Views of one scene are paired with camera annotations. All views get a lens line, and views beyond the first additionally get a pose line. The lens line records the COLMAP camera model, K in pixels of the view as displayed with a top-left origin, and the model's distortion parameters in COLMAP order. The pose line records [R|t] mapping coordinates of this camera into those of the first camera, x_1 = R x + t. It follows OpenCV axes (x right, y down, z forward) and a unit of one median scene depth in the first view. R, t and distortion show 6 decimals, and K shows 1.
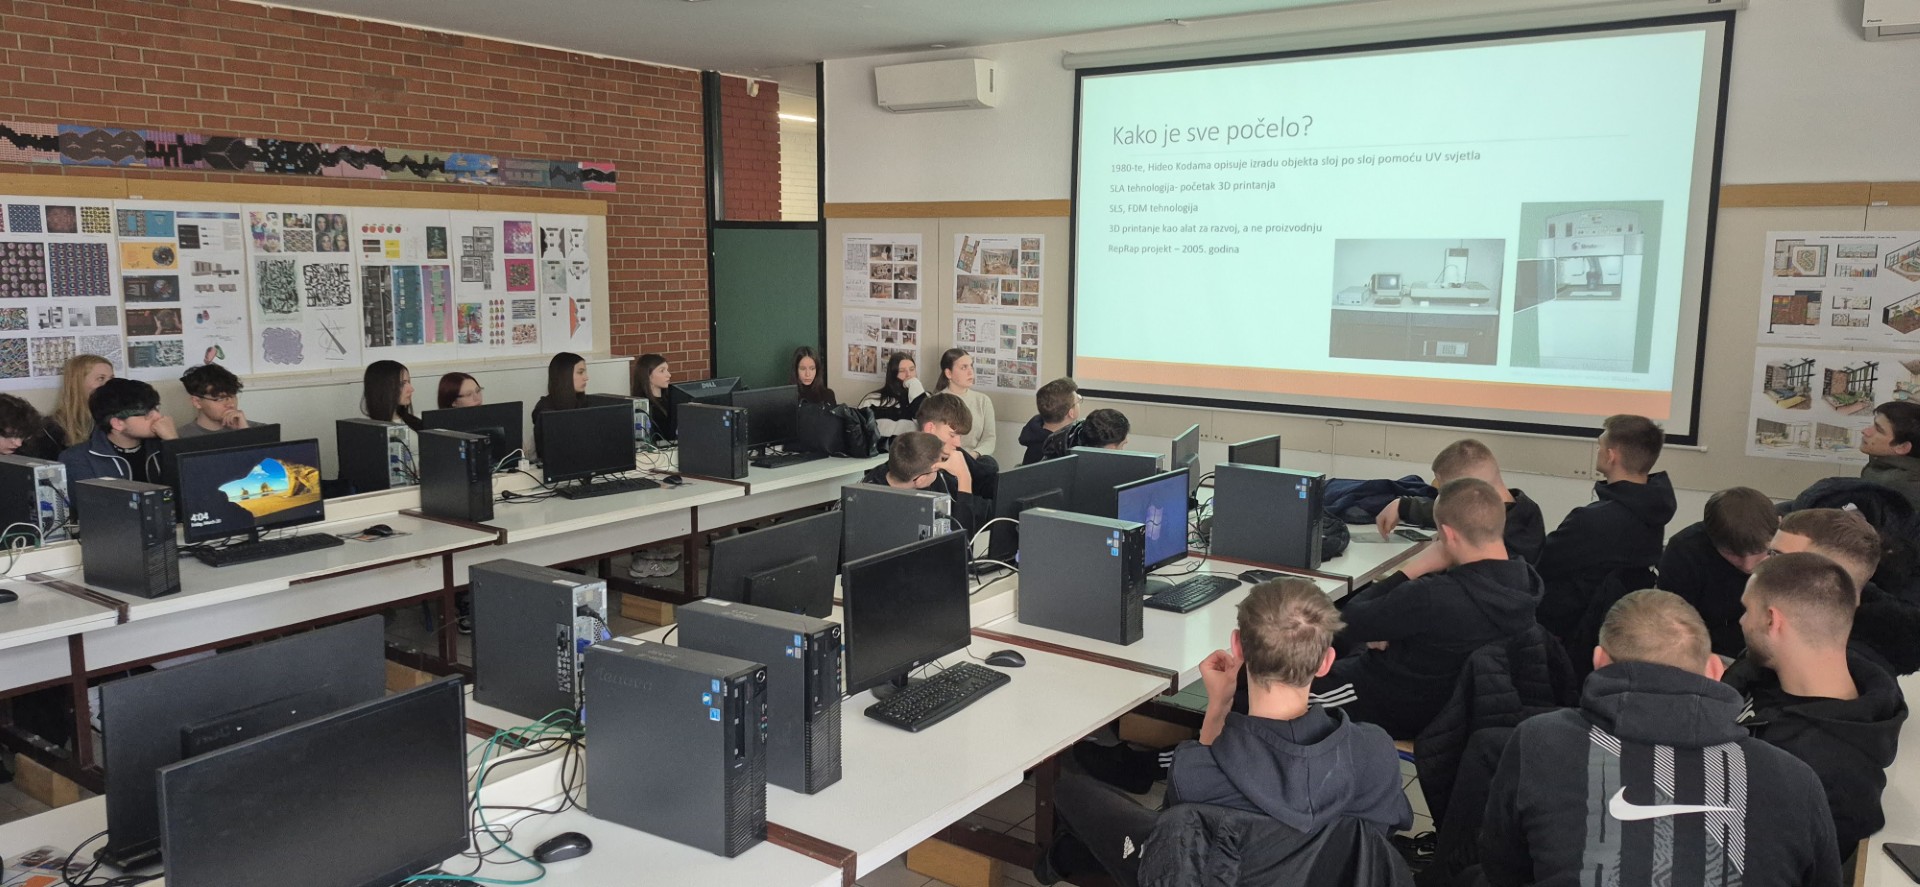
lens RADIAL K [[1318.8, 0, 960.0], [0, 1318.8, 443.5], [0, 0, 1]] dist [0.071784, -0.075307]
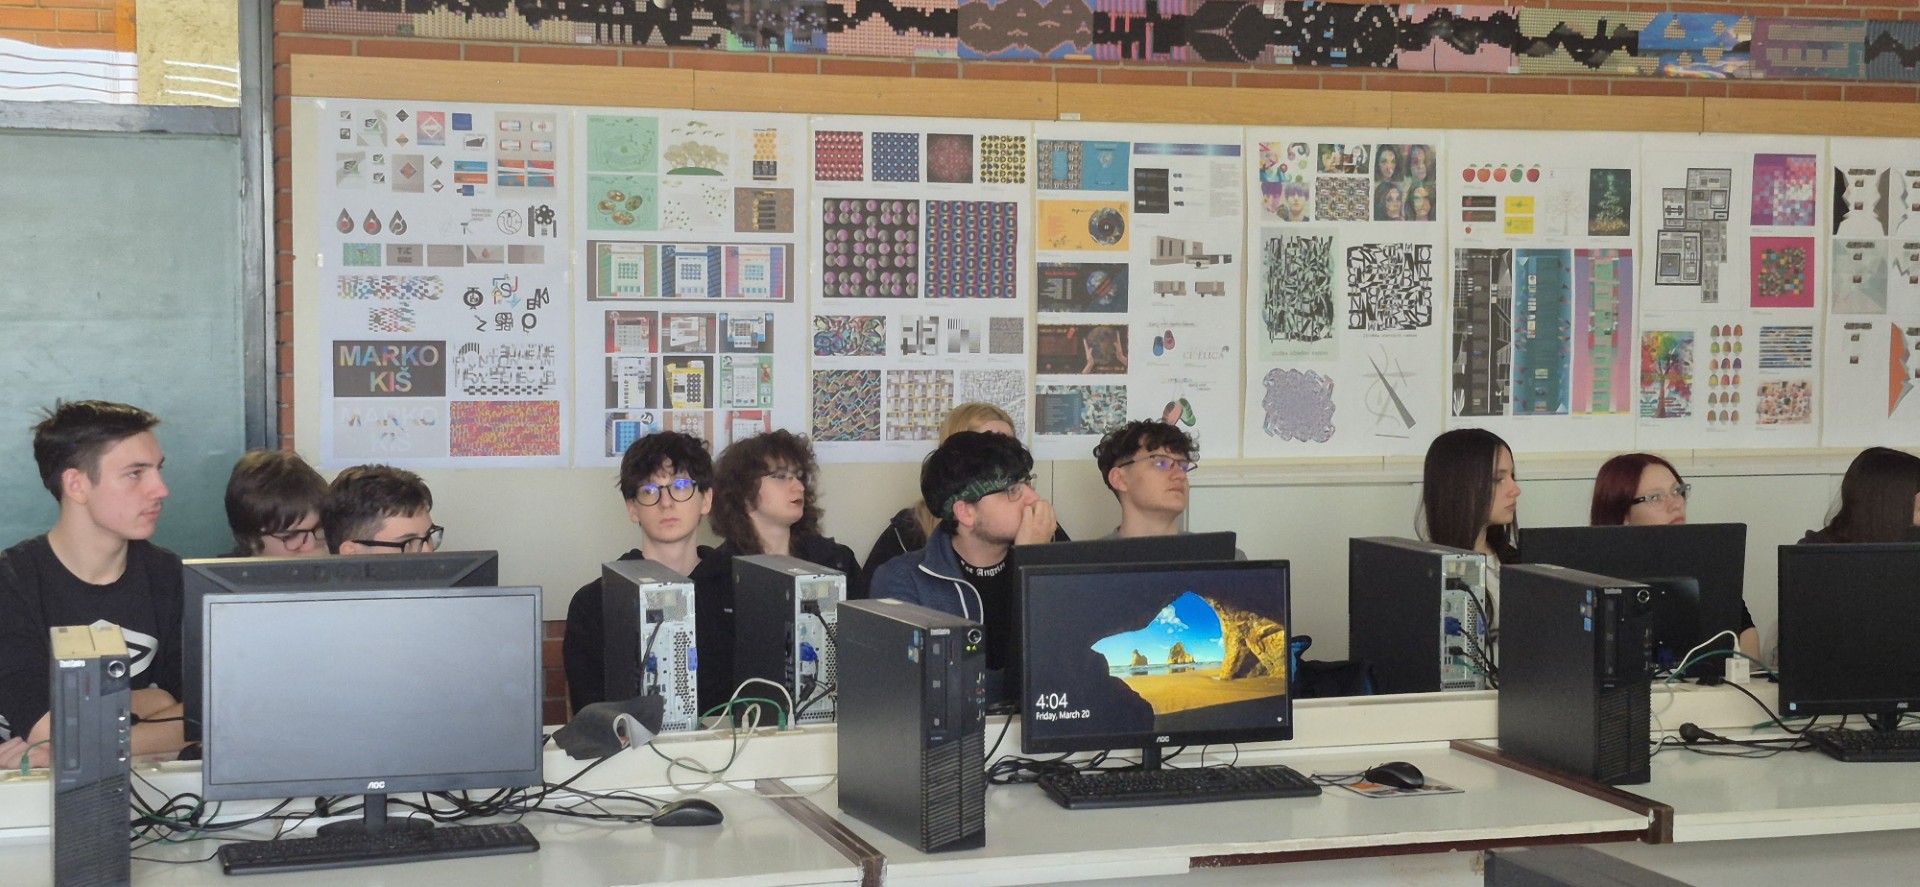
lens RADIAL K [[2619.9, 0, 958.5], [0, 2619.9, 420.1], [0, 0, 1]] dist [0.173651, -0.414477]
pose [[0.804943, 0.024876, -0.592830, -0.023008], [-0.085044, 0.993642, -0.073779, 0.018040], [0.587225, 0.109805, 0.801941, 0.139166]]
